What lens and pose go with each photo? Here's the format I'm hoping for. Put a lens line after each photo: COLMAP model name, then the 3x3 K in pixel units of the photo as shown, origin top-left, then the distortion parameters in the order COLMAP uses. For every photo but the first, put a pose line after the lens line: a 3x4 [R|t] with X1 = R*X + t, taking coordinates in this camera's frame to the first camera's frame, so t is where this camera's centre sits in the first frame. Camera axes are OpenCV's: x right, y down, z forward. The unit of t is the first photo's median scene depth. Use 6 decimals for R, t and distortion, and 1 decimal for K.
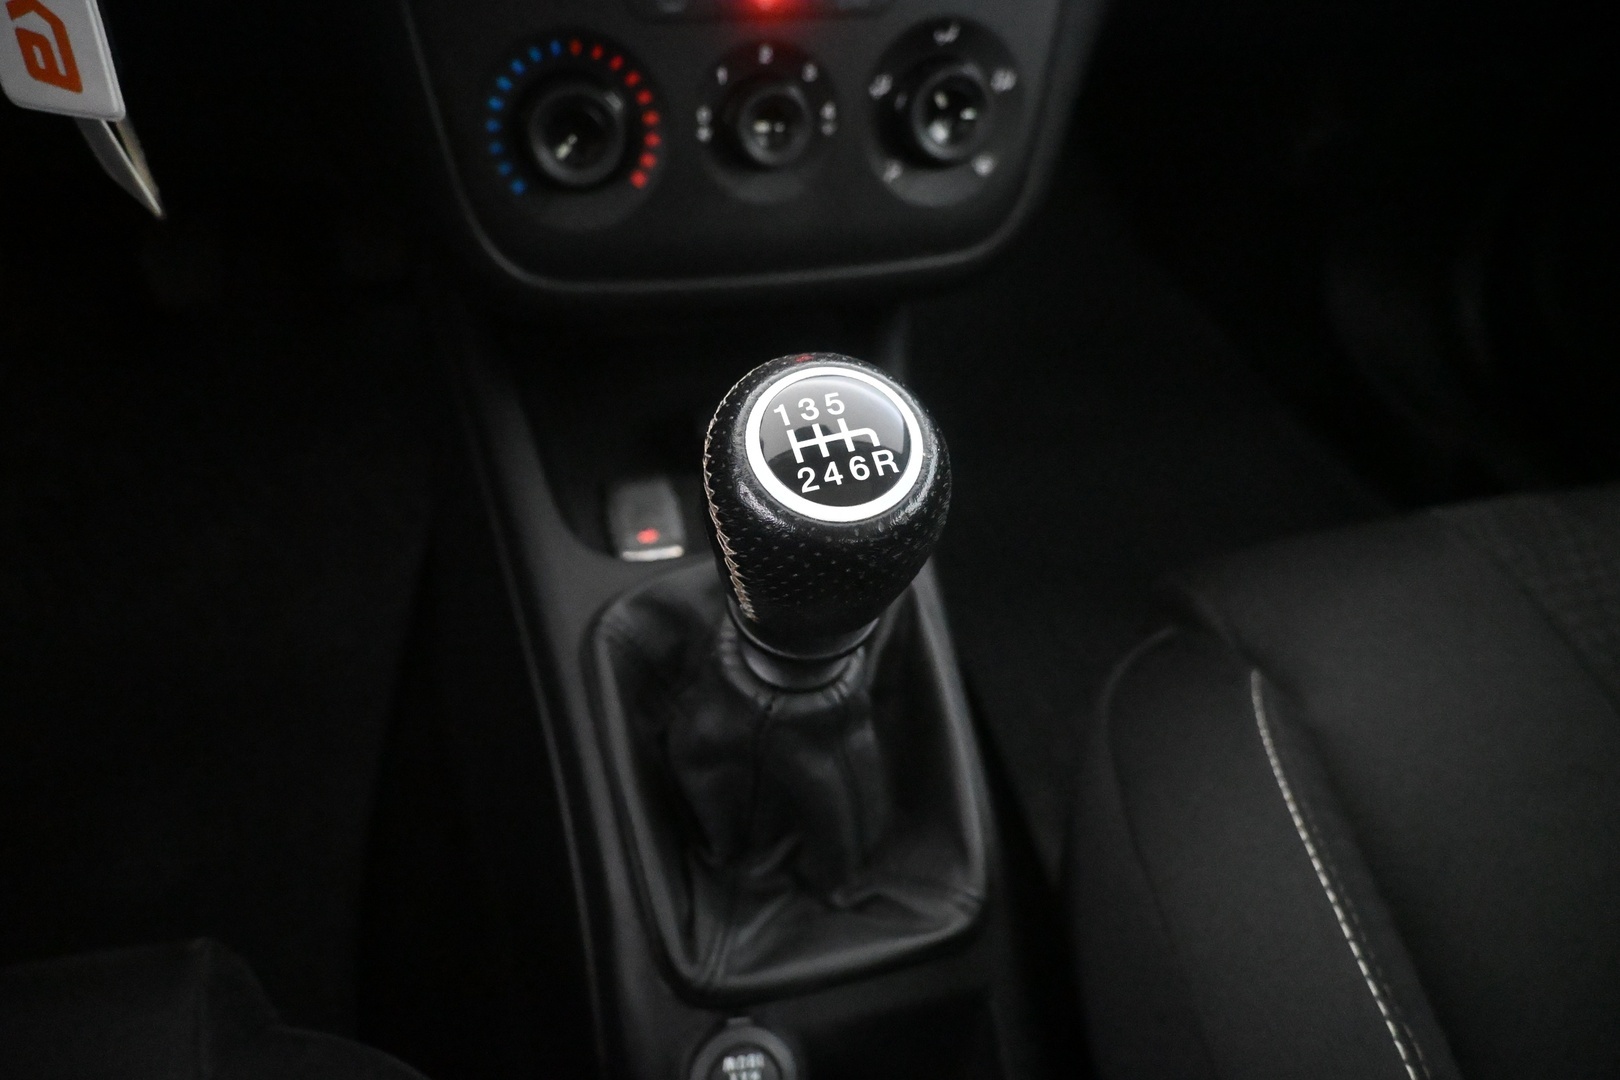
lens RADIAL K [[1094.2, 0, 805.2], [0, 1094.2, 534.8], [0, 0, 1]] dist [-0.002179, -0.001196]
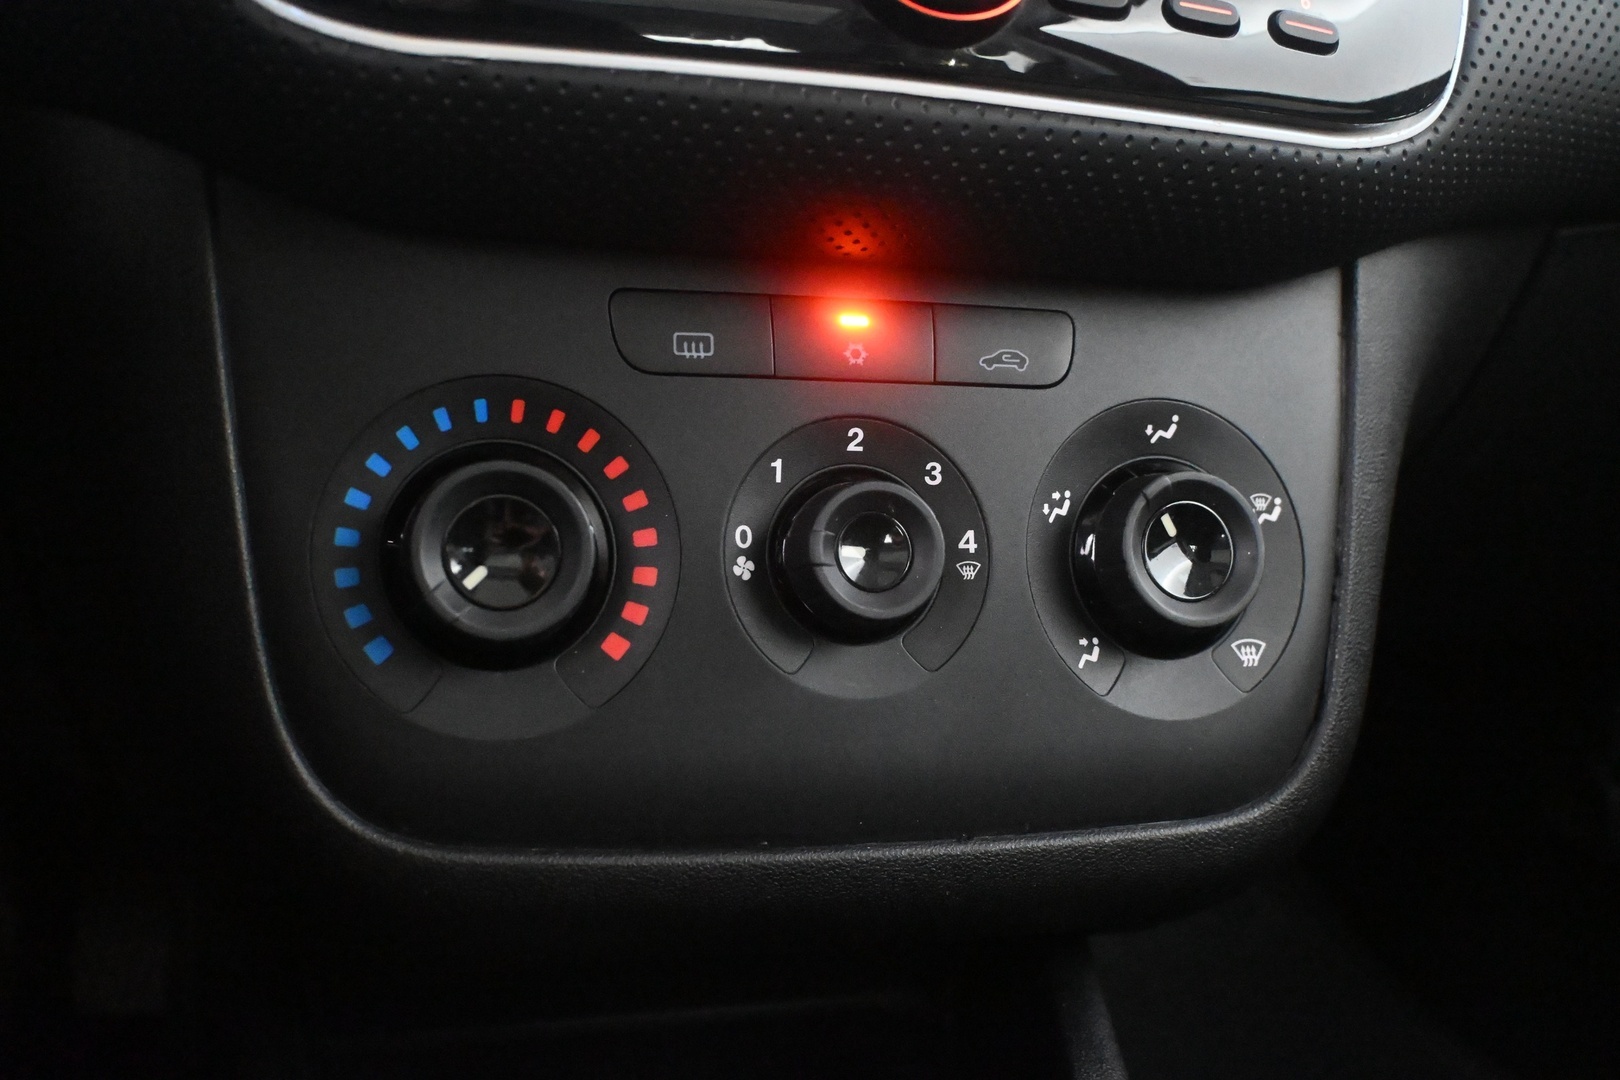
lens RADIAL K [[1563.0, 0, 821.9], [0, 1563.0, 526.4], [0, 0, 1]] dist [-0.007249, 0.000000]
pose [[0.999829, -0.012789, 0.013338, -0.065272], [0.018120, 0.820069, -0.571978, 0.053699], [-0.003623, 0.572122, 0.820161, 0.372911]]
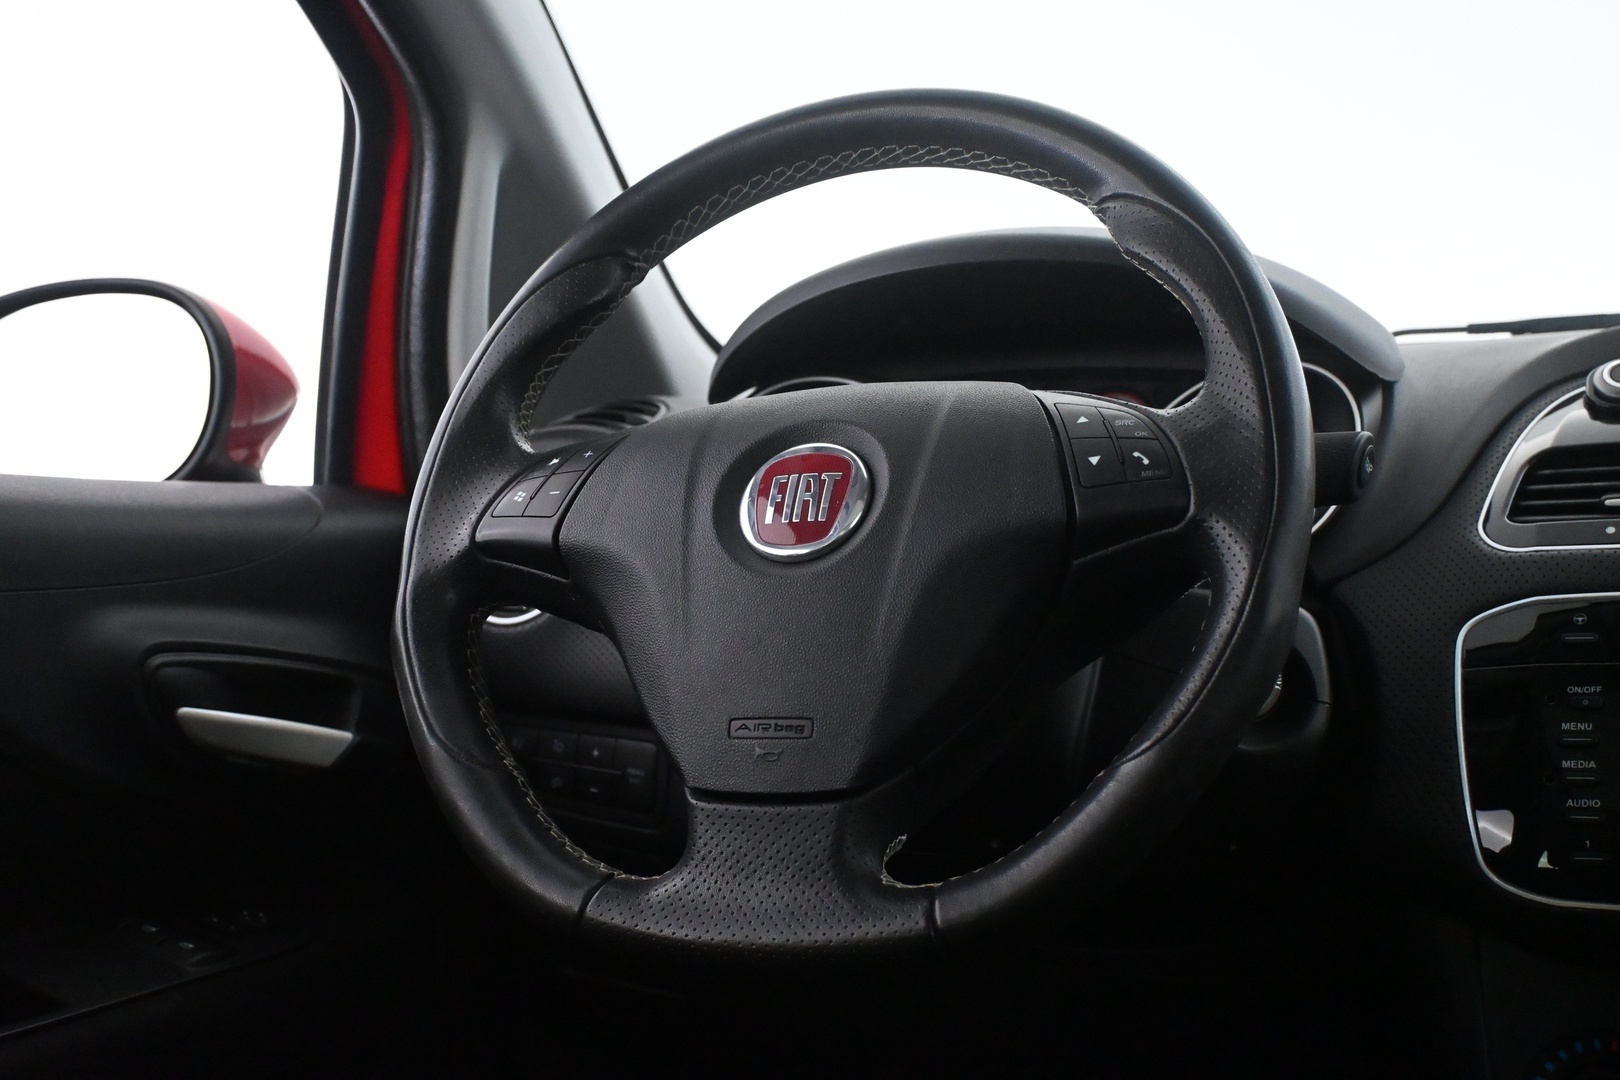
lens RADIAL K [[1916.6, 0, 813.8], [0, 1916.6, 527.0], [0, 0, 1]] dist [-0.012819, 0.000000]
pose [[0.789800, -0.078671, -0.608299, 0.413159], [-0.392224, 0.697694, -0.599486, 0.754131], [0.471569, 0.712063, 0.520182, -0.913869]]
